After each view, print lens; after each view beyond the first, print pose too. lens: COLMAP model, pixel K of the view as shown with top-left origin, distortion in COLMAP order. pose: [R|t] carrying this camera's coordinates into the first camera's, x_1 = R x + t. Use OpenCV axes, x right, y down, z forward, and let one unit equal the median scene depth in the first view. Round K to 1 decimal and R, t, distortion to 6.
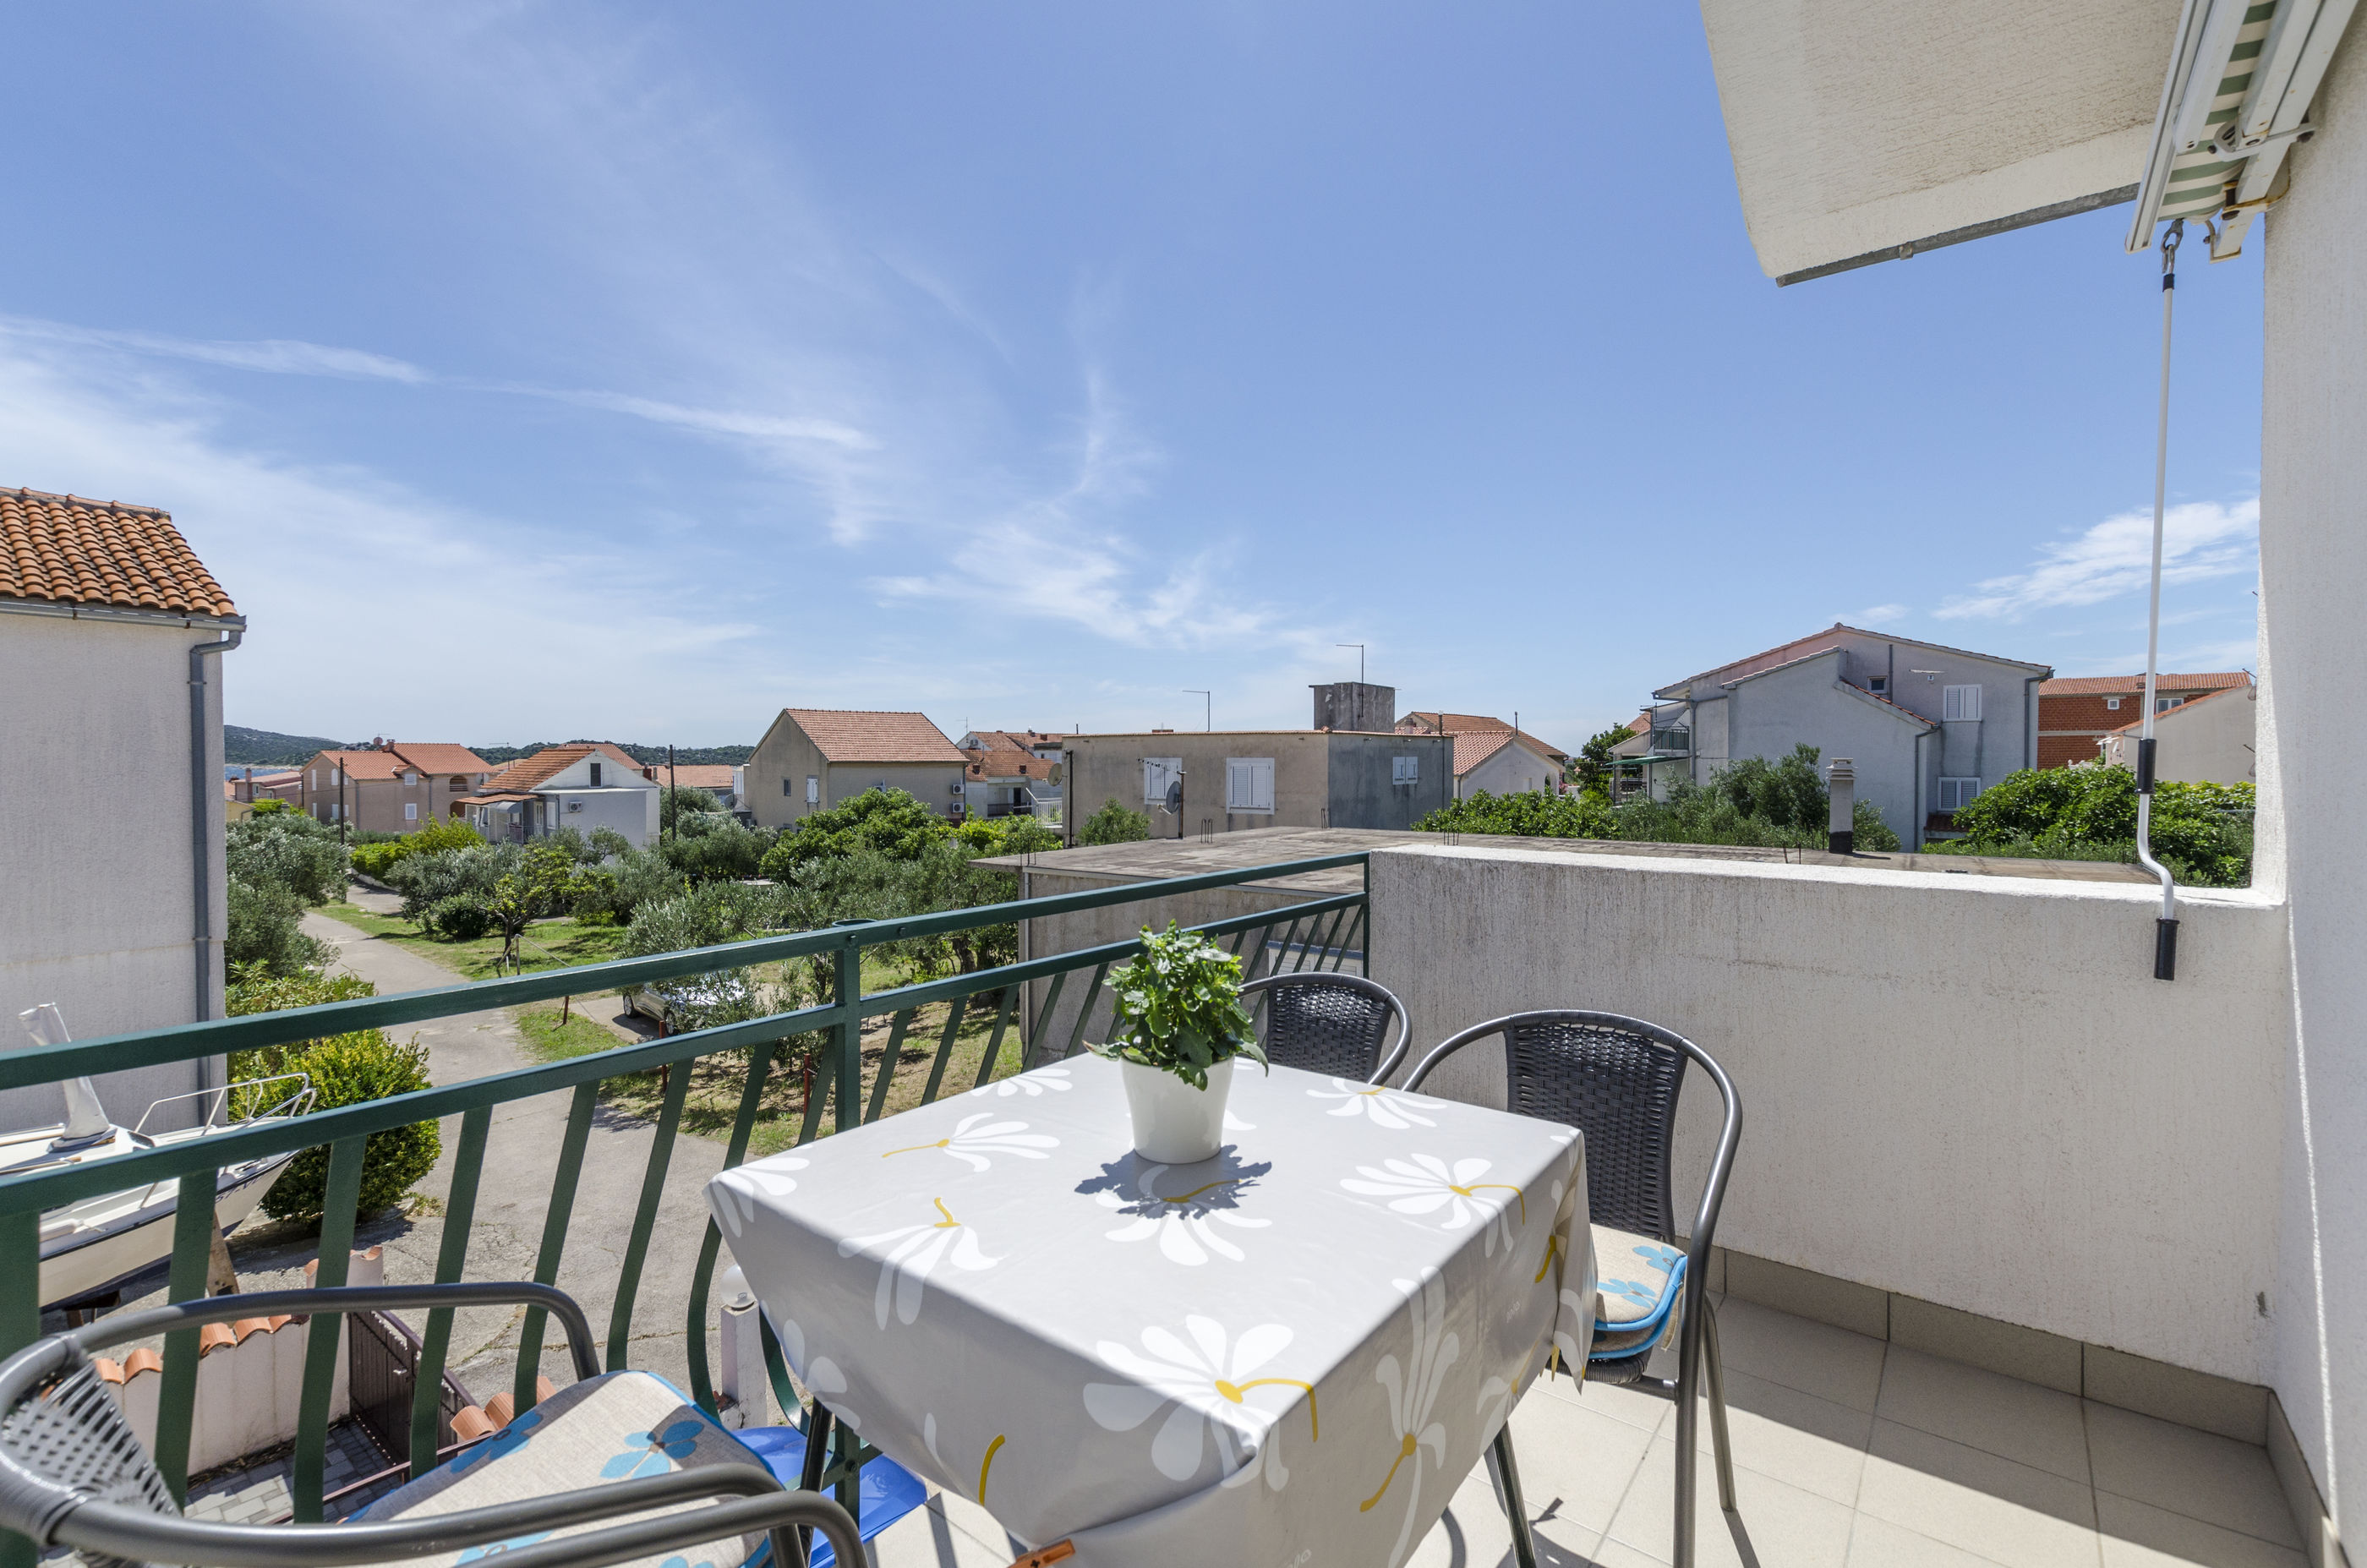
lens RADIAL K [[1019.4, 0, 1186.8], [0, 1019.4, 771.0], [0, 0, 1]] dist [0.013879, -0.004633]
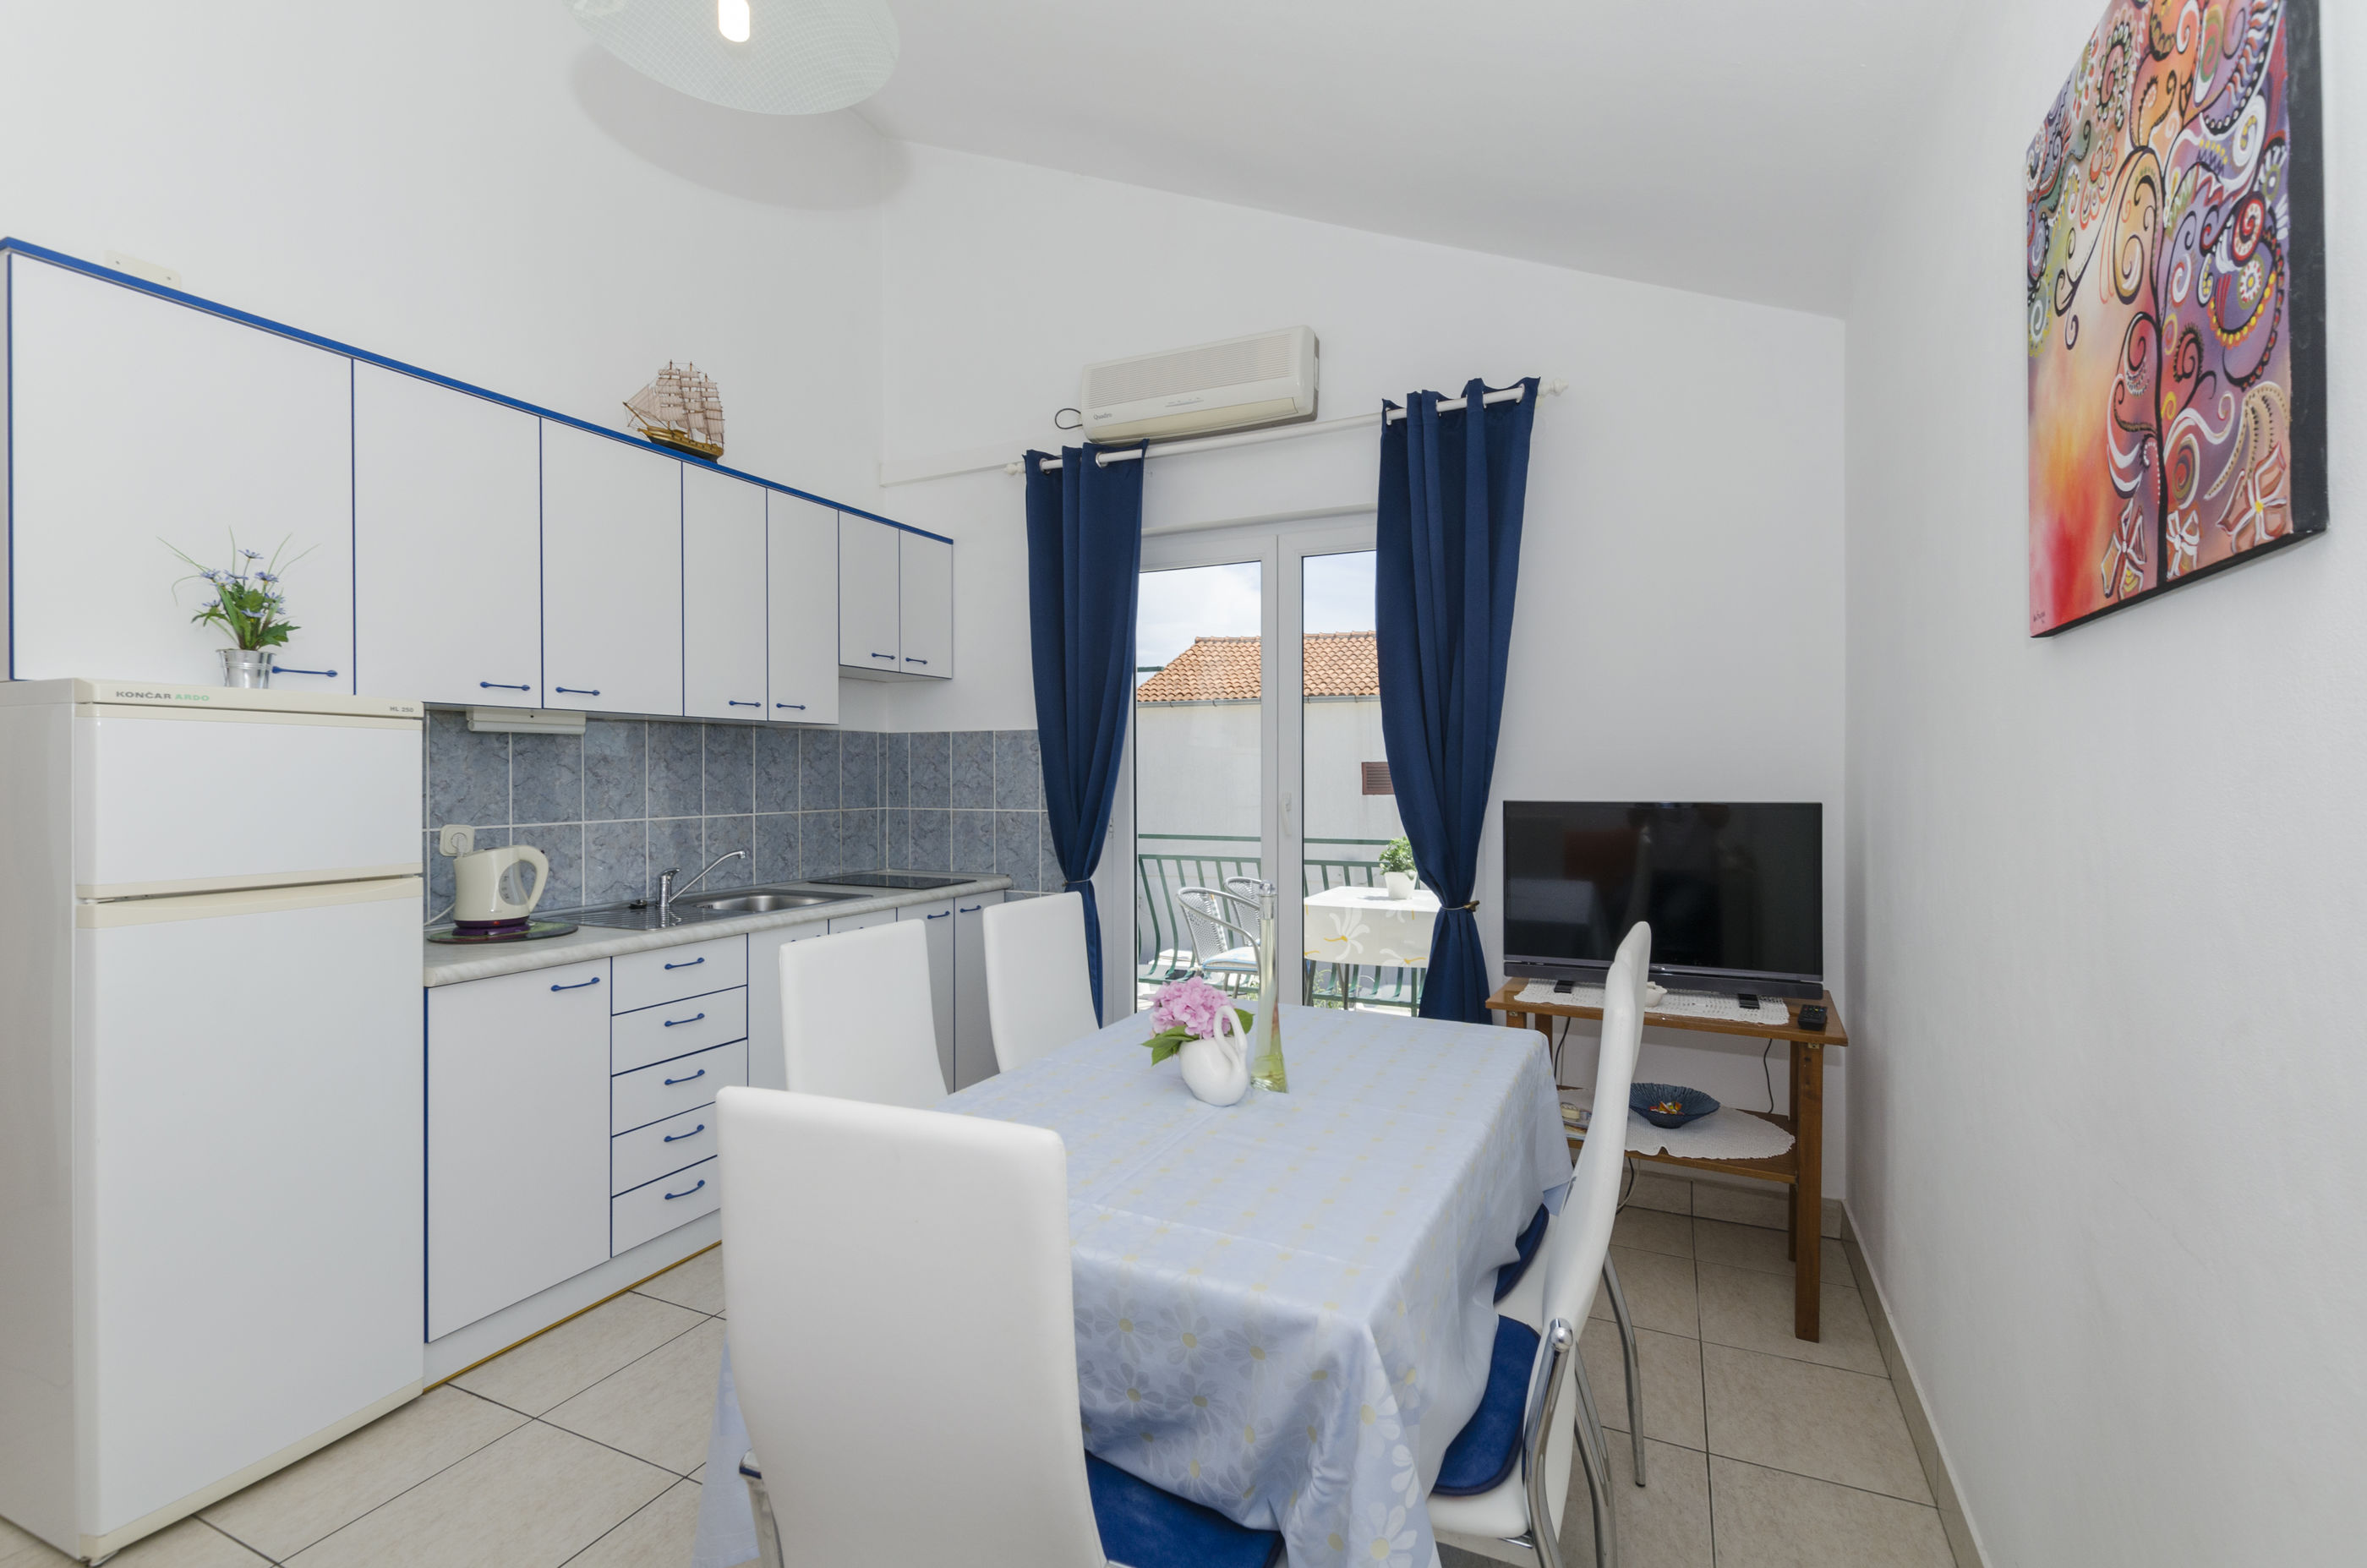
lens RADIAL K [[1035.0, 0, 1189.5], [0, 1035.0, 772.4], [0, 0, 1]] dist [0.012687, -0.005575]
pose [[0.231711, 0.000106, -0.972785, 0.110473], [-0.009392, 0.999954, -0.002129, -0.001898], [0.972739, 0.009630, 0.231701, -0.018586]]
